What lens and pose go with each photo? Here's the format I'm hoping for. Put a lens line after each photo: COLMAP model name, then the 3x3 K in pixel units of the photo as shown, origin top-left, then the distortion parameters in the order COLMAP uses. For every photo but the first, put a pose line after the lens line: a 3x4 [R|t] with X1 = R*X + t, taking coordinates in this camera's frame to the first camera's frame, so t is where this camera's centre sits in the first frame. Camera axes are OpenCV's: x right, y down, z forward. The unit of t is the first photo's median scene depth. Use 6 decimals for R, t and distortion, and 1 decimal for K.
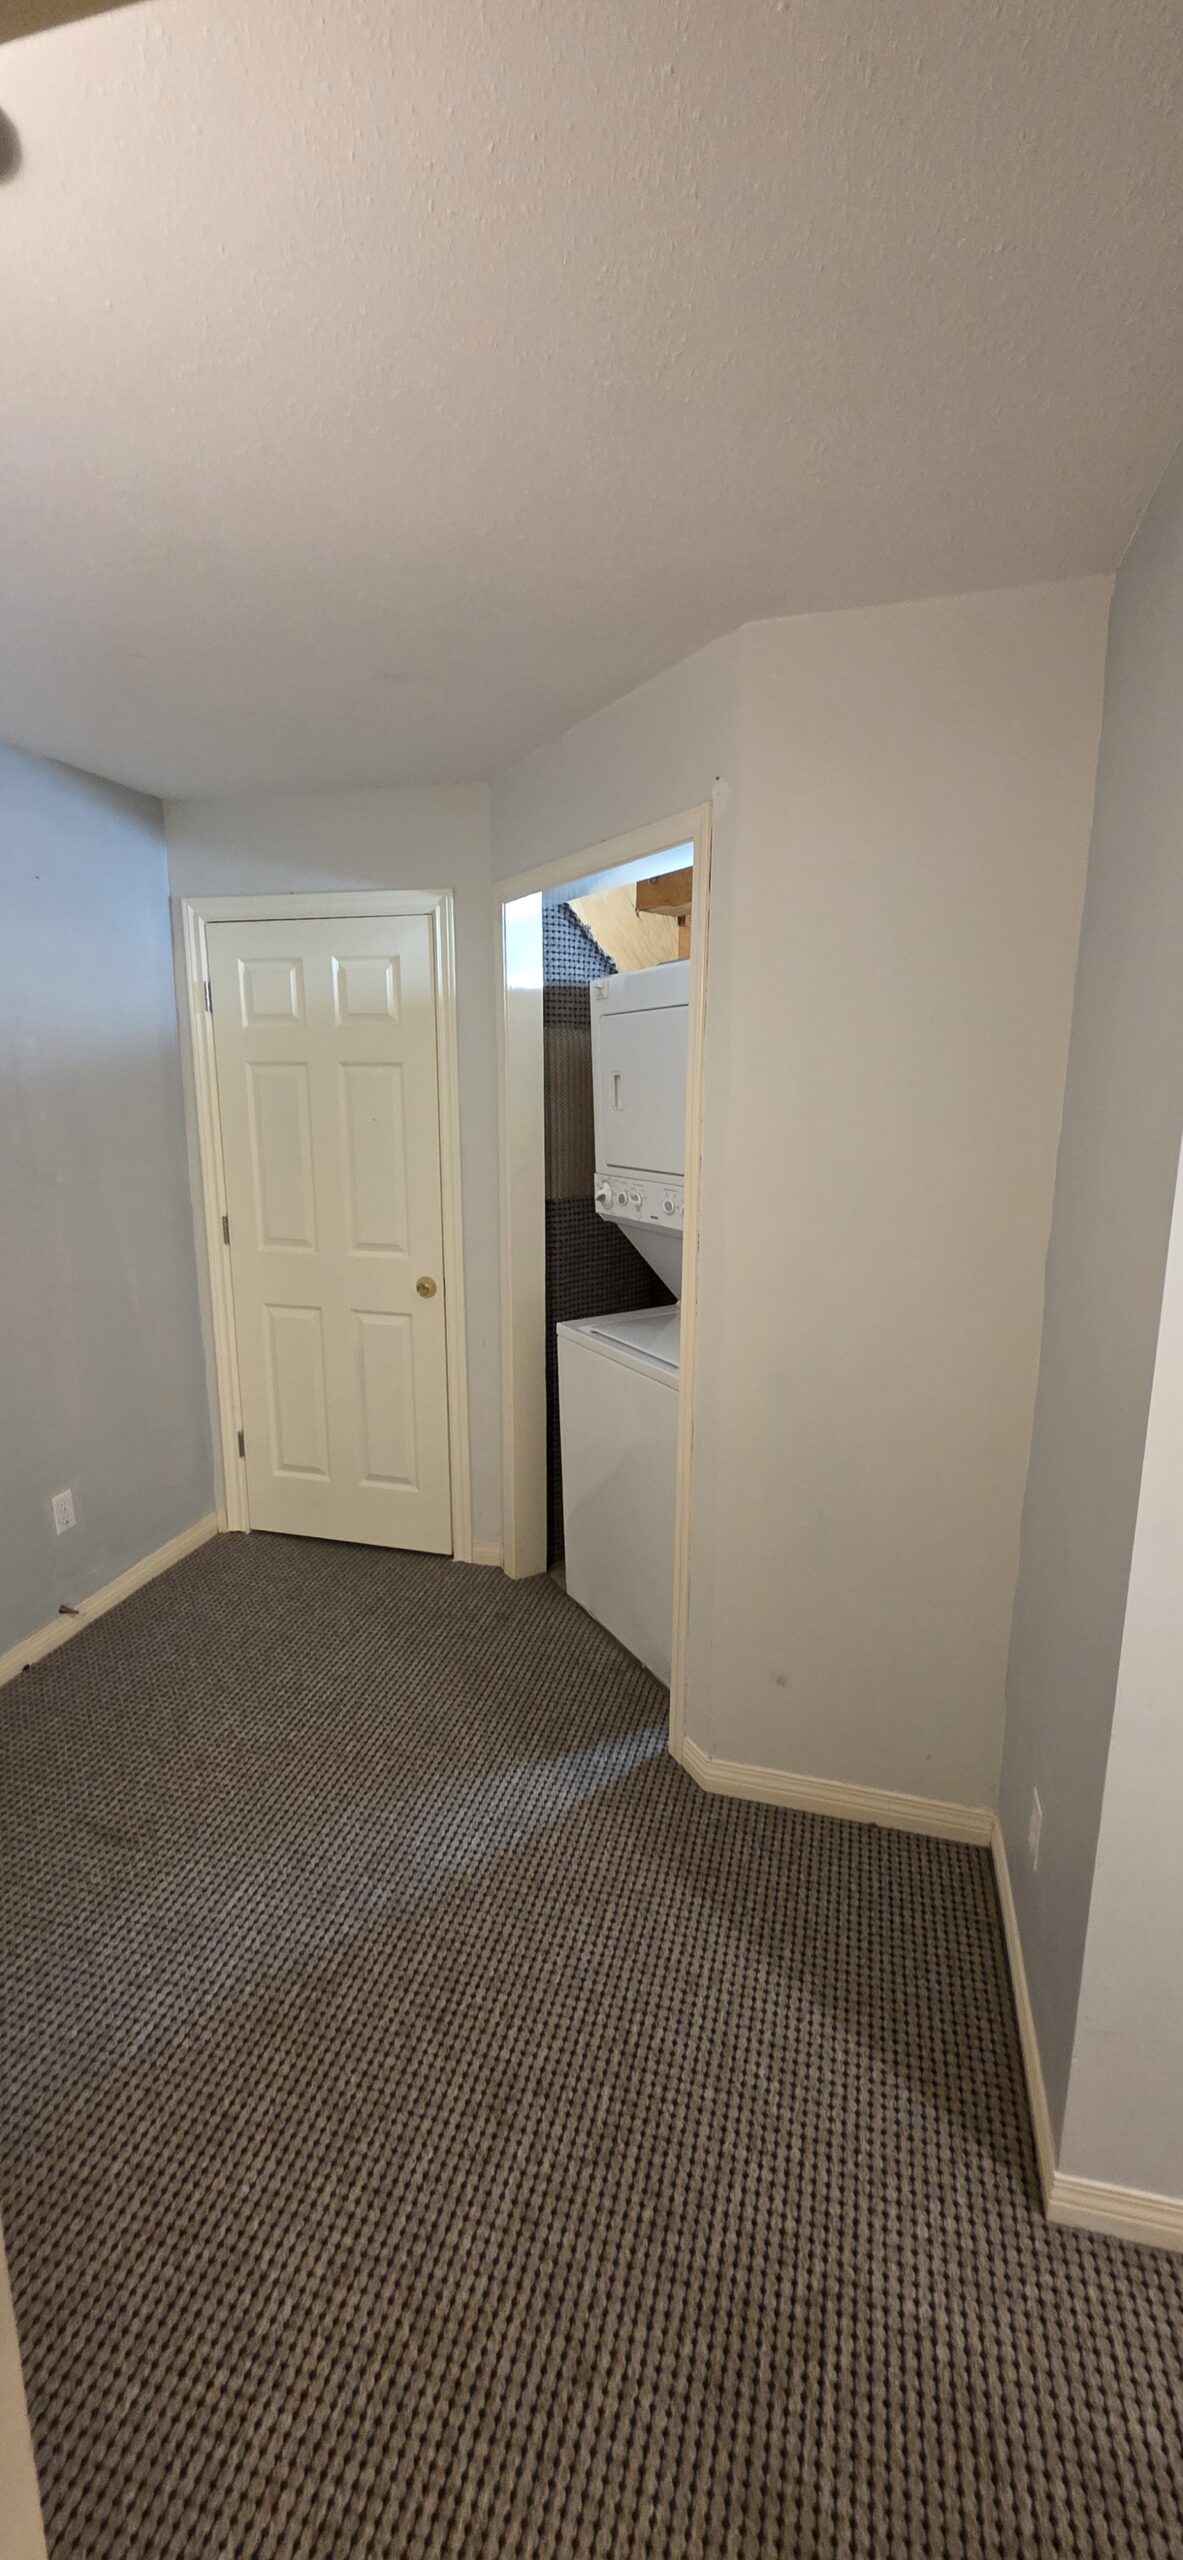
lens RADIAL K [[1033.4, 0, 591.5], [0, 1033.4, 1280.0], [0, 0, 1]] dist [0.001223, 0.000479]
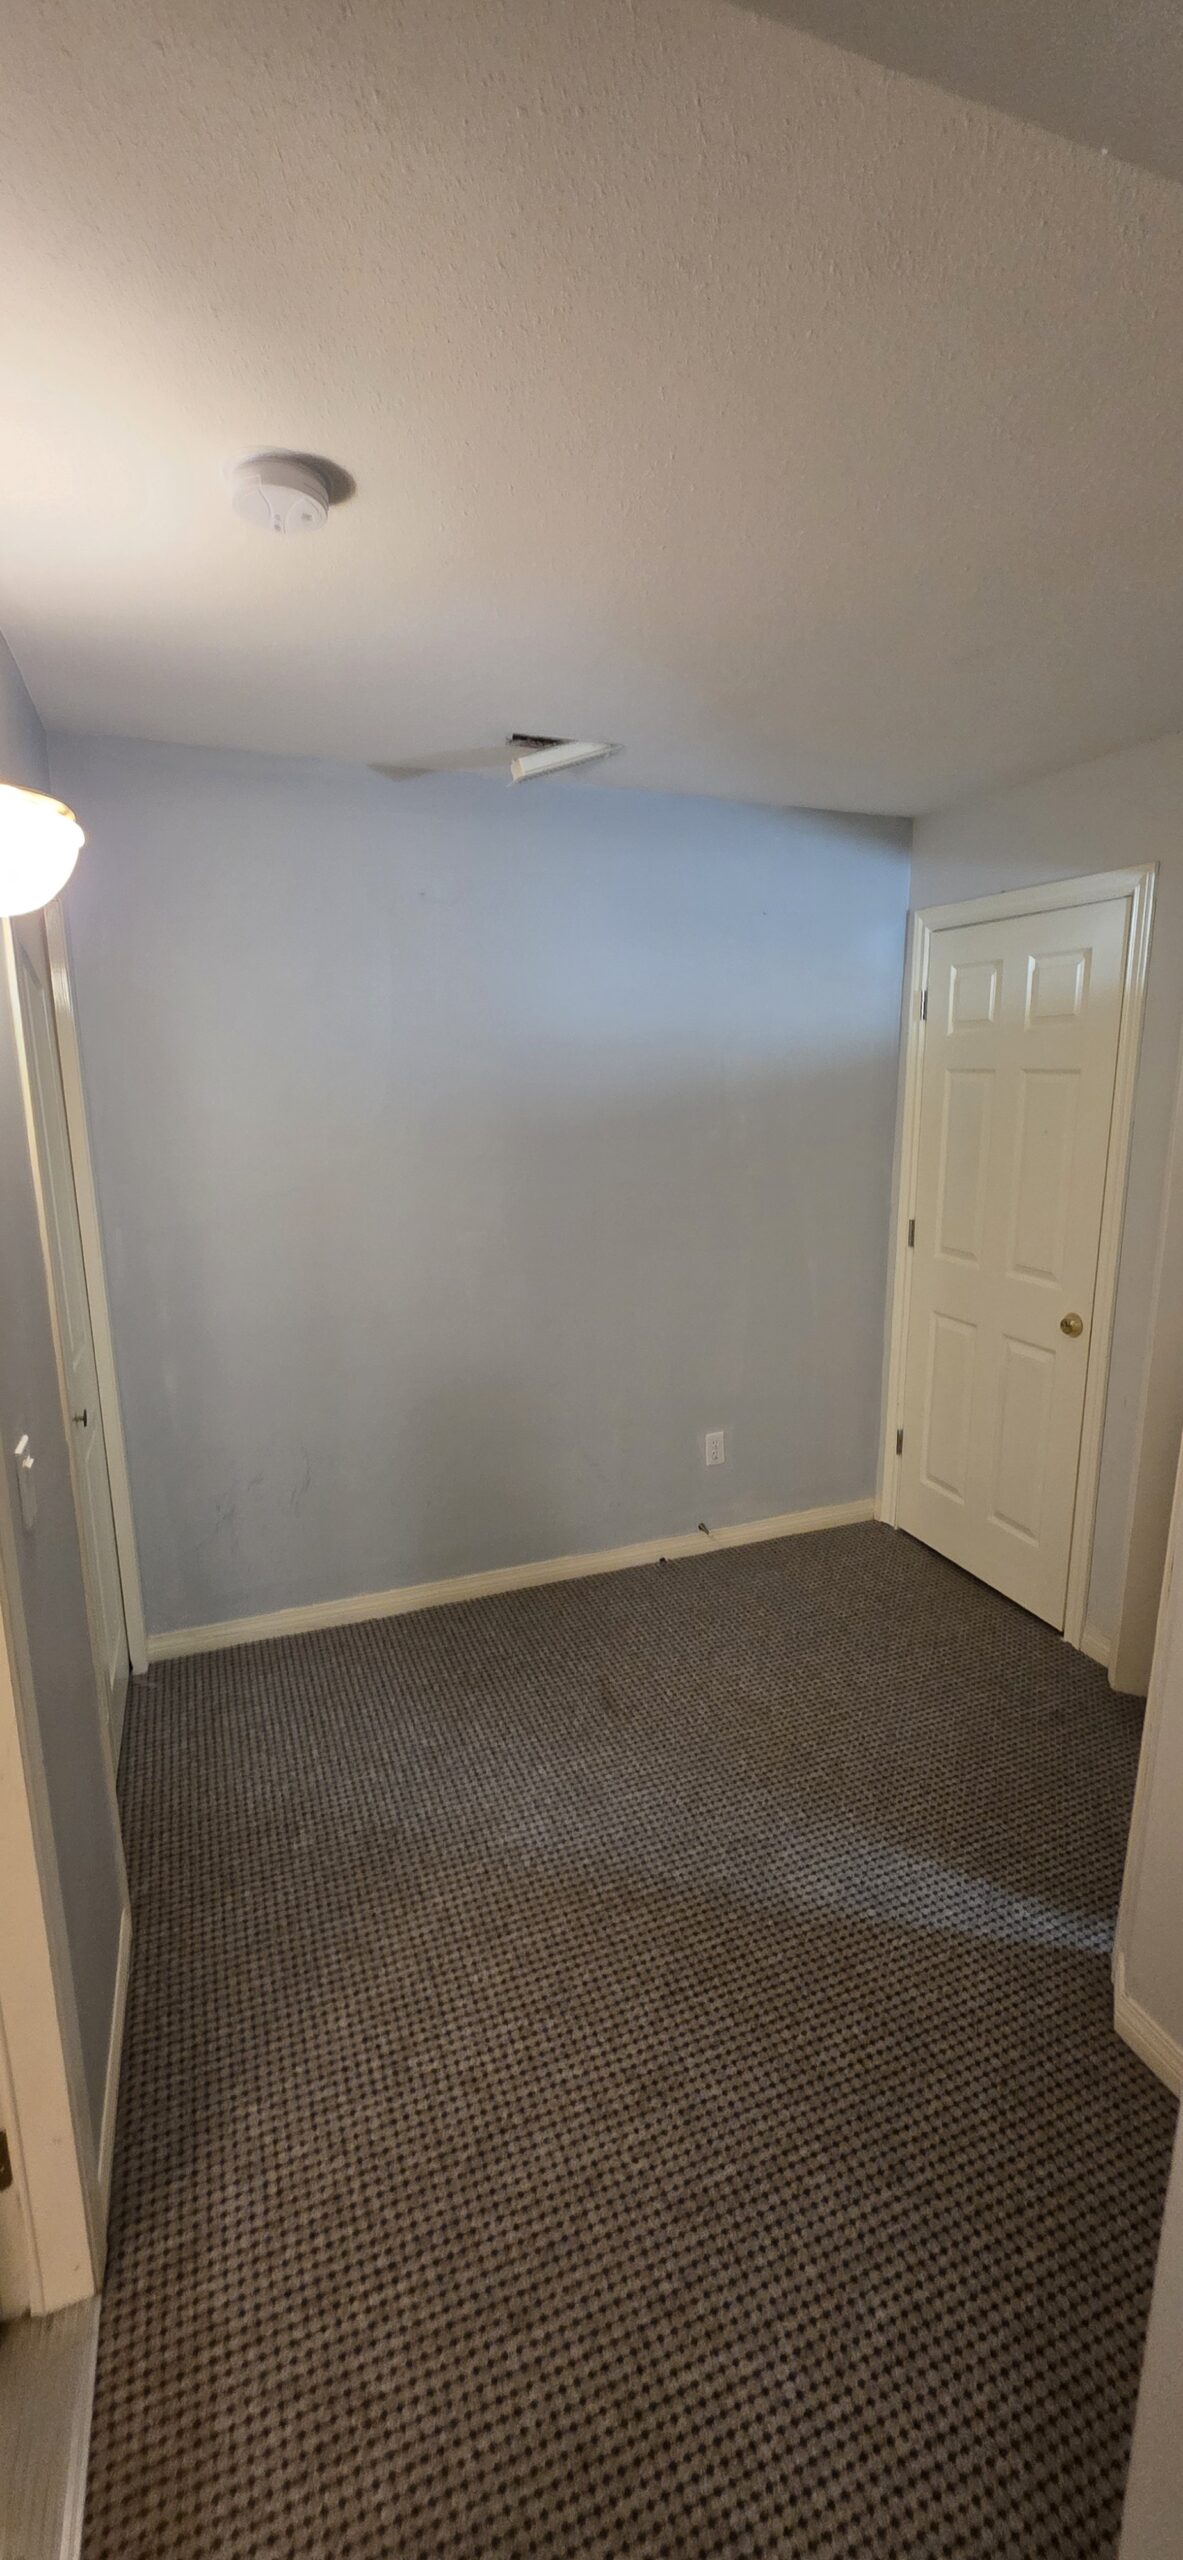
lens RADIAL K [[1030.1, 0, 593.7], [0, 1030.1, 1290.6], [0, 0, 1]] dist [-0.001012, 0.000806]
pose [[0.588714, 0.167597, -0.790776, 0.389959], [-0.156132, 0.983424, 0.092191, -0.052822], [0.793119, 0.069192, 0.605123, 0.193718]]
